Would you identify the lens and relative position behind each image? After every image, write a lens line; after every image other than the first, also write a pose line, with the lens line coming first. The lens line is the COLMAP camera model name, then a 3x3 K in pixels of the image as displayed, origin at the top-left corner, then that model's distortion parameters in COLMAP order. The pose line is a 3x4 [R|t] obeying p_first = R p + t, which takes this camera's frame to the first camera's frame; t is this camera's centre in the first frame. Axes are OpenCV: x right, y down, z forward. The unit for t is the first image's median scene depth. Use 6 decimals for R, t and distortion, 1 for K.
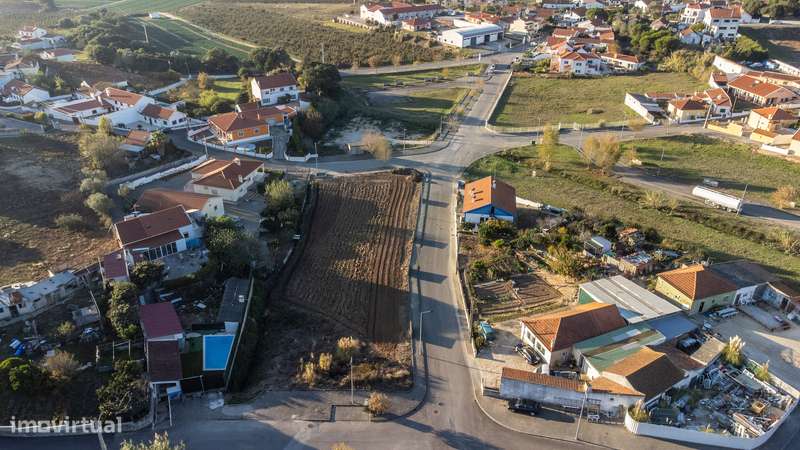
lens RADIAL K [[589.7, 0, 400.0], [0, 589.7, 225.0], [0, 0, 1]] dist [0.047223, 0.009137]
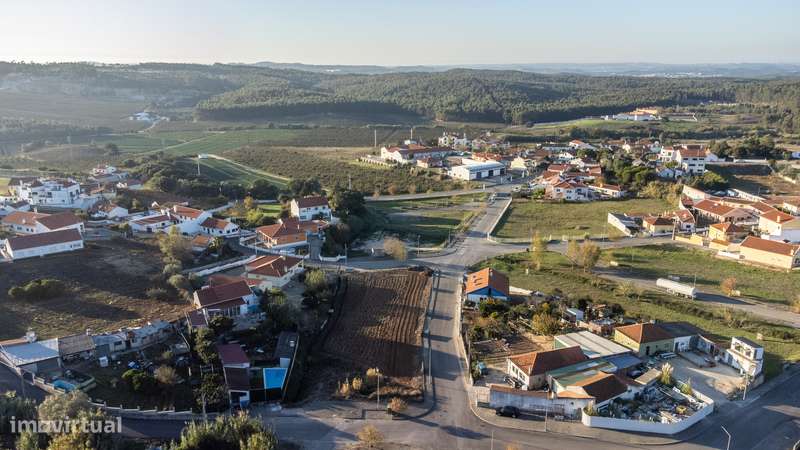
lens RADIAL K [[589.7, 0, 400.0], [0, 589.7, 225.0], [0, 0, 1]] dist [0.047223, 0.009137]
pose [[0.999650, 0.005124, -0.025958, 0.000554], [-0.011000, 0.972746, -0.231611, 0.101074], [0.024063, 0.231815, 0.972462, -0.188243]]
